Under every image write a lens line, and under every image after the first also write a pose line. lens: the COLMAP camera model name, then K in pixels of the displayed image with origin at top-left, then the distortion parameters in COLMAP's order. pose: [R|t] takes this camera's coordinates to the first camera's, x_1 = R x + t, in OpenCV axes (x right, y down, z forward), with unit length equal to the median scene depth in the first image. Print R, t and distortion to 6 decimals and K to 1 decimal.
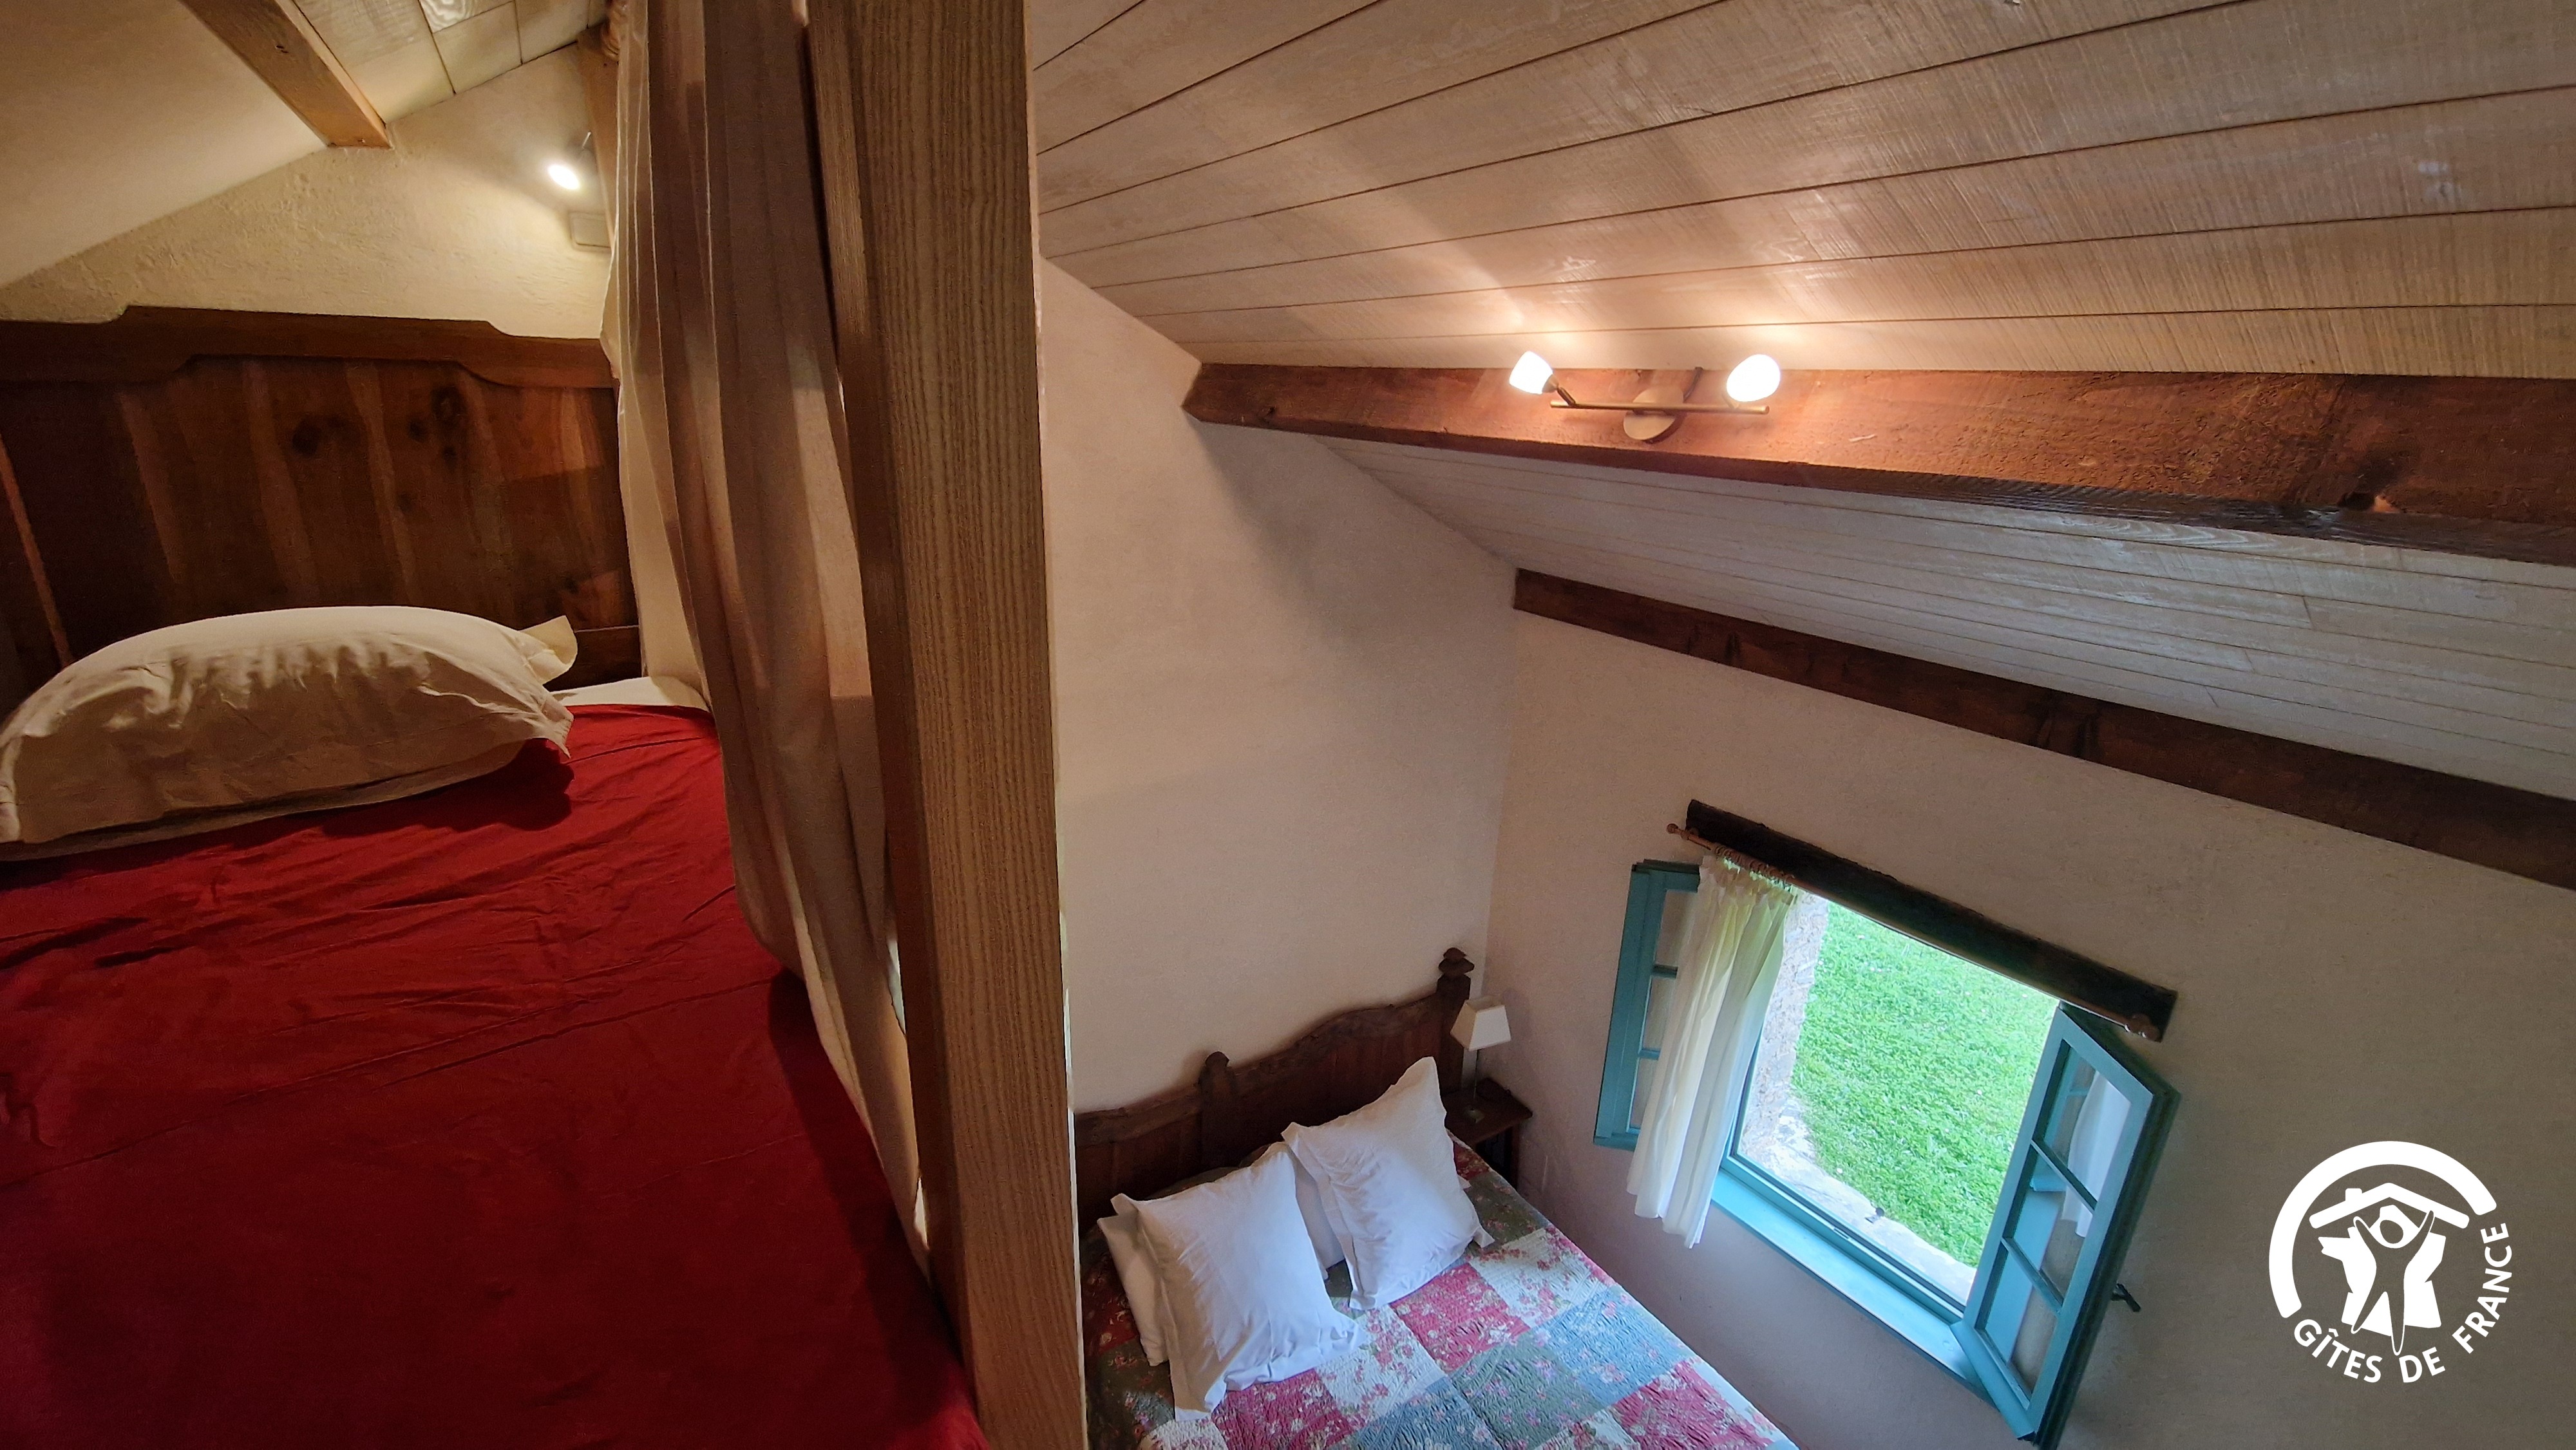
lens RADIAL K [[1053.6, 0, 1257.0], [0, 1053.6, 729.8], [0, 0, 1]] dist [0.003231, 0.000407]
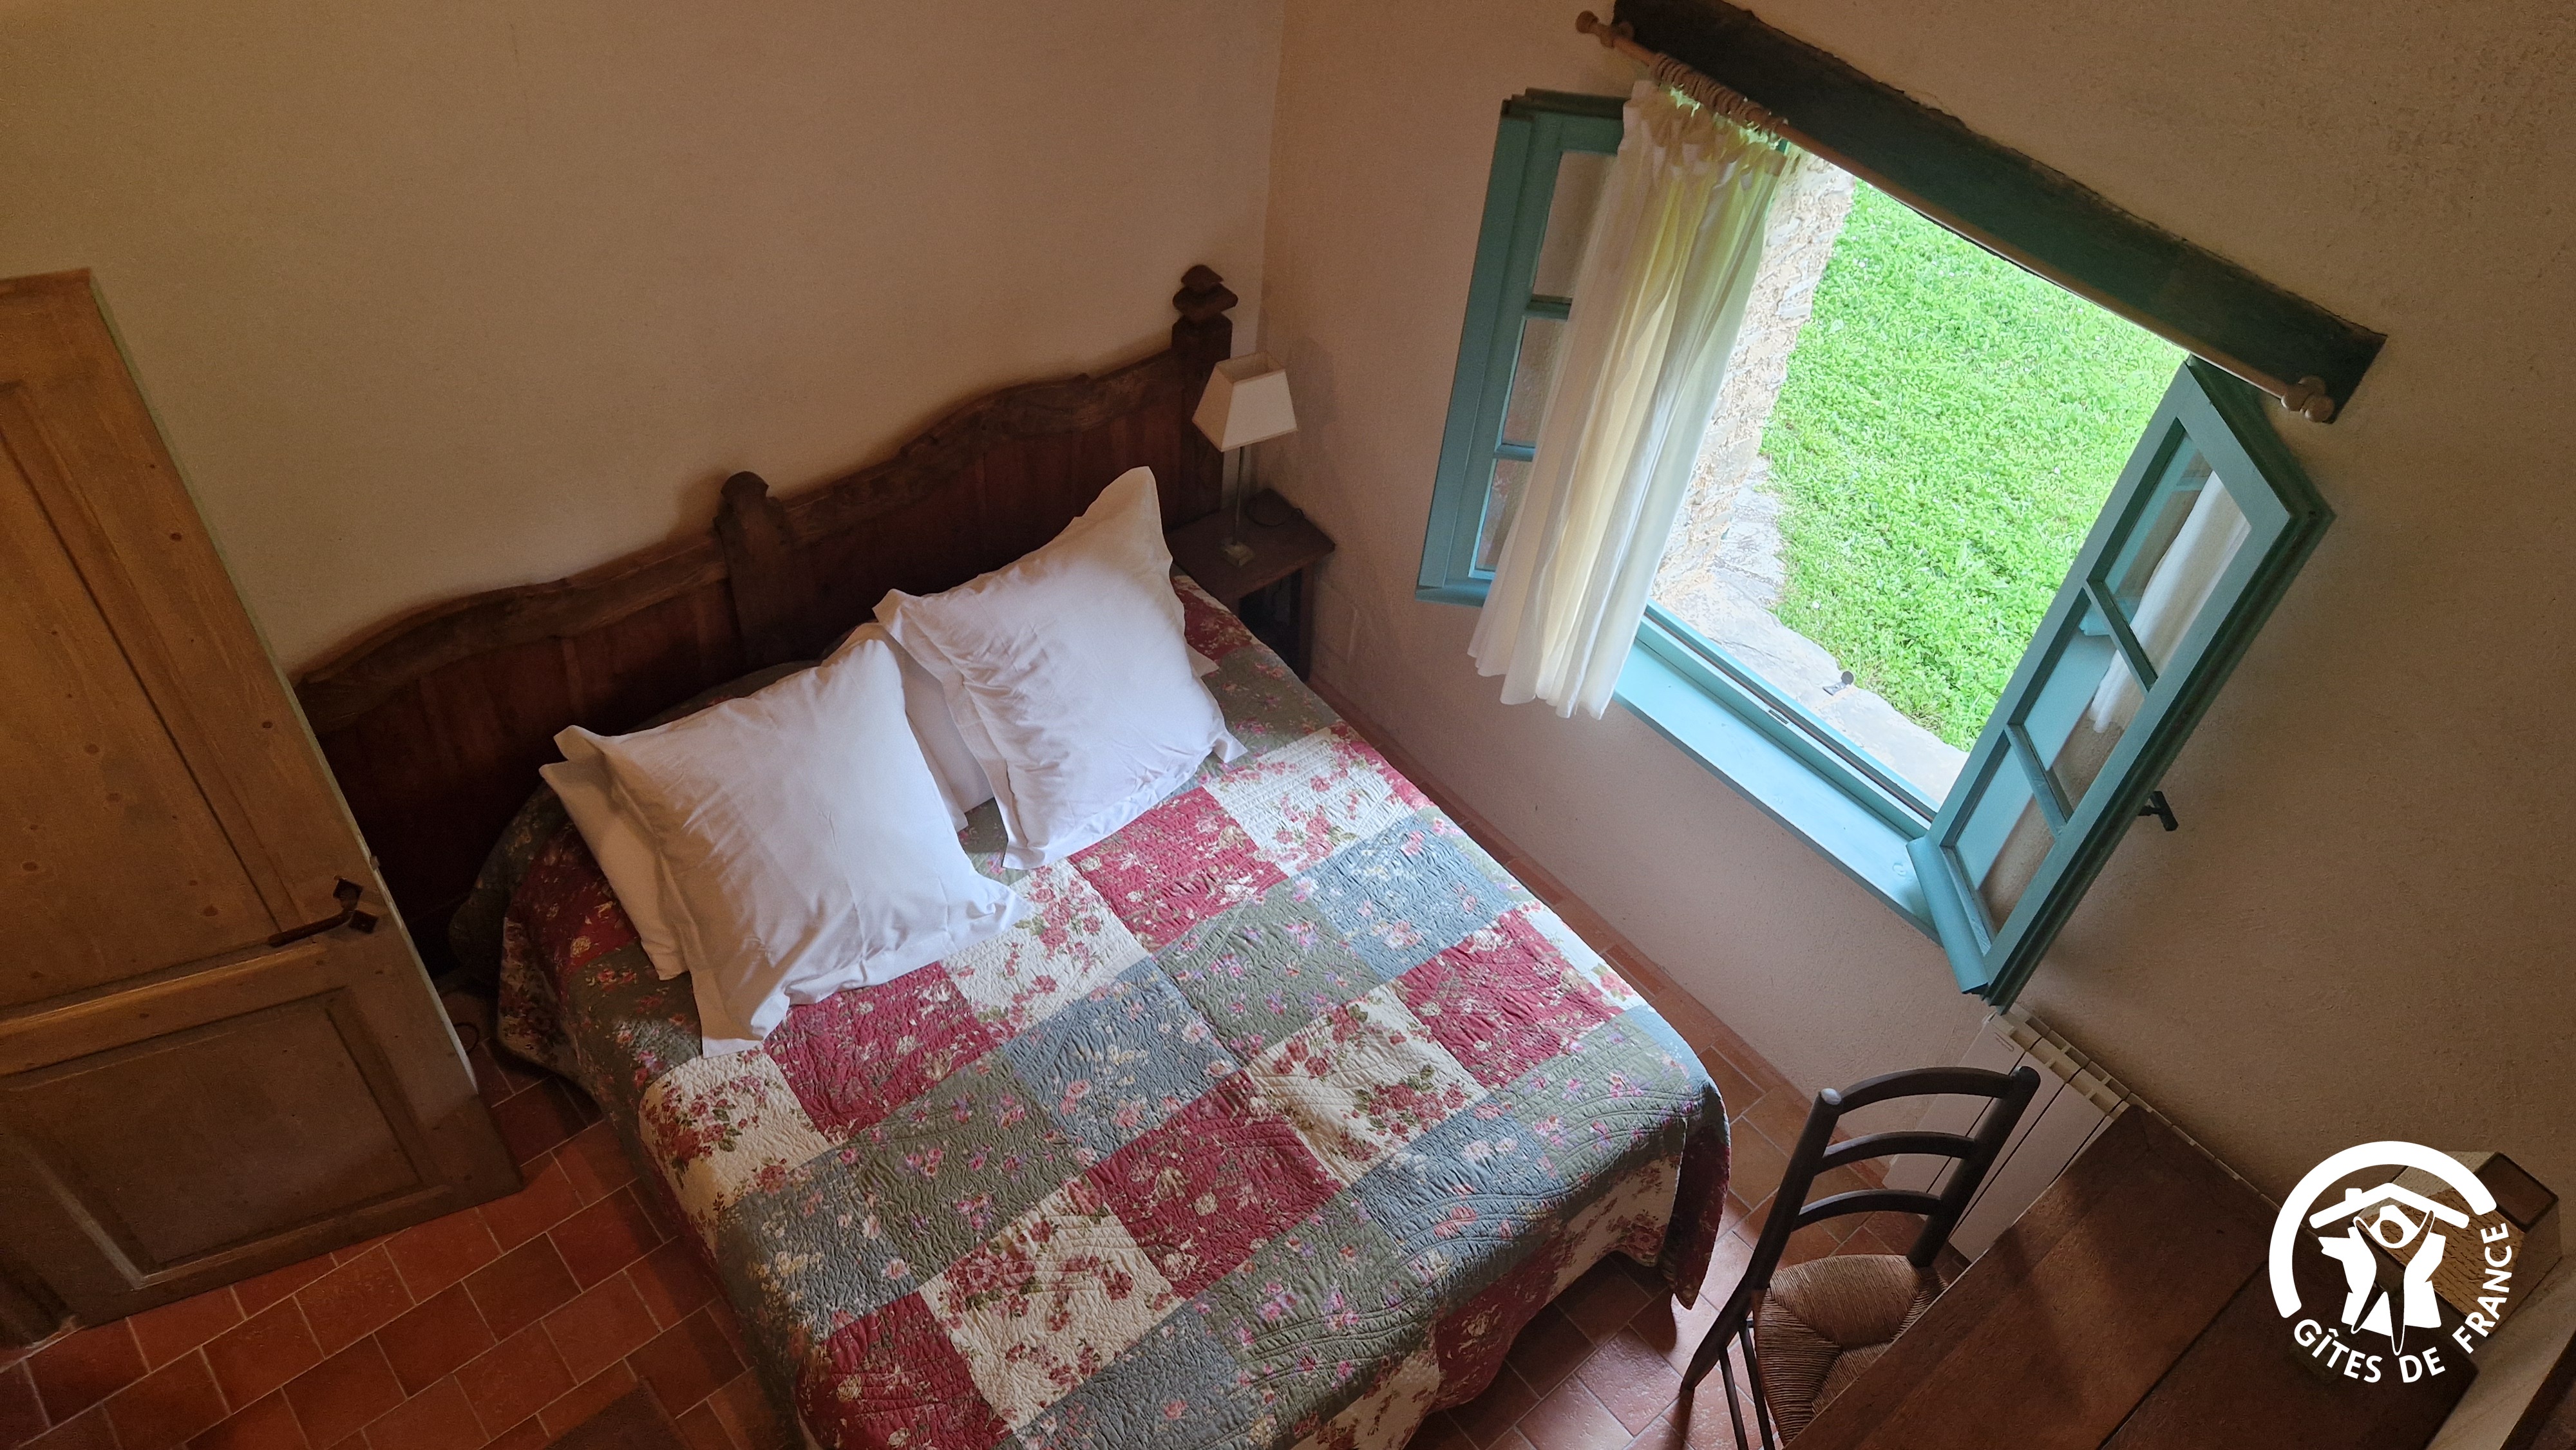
lens RADIAL K [[1711.4, 0, 1275.5], [0, 1711.4, 730.7], [0, 0, 1]] dist [0.087718, -0.082853]
pose [[0.989535, -0.056918, 0.132590, 0.115163], [-0.011029, 0.886386, 0.462816, 0.010139], [-0.143868, -0.459435, 0.876483, 0.131526]]
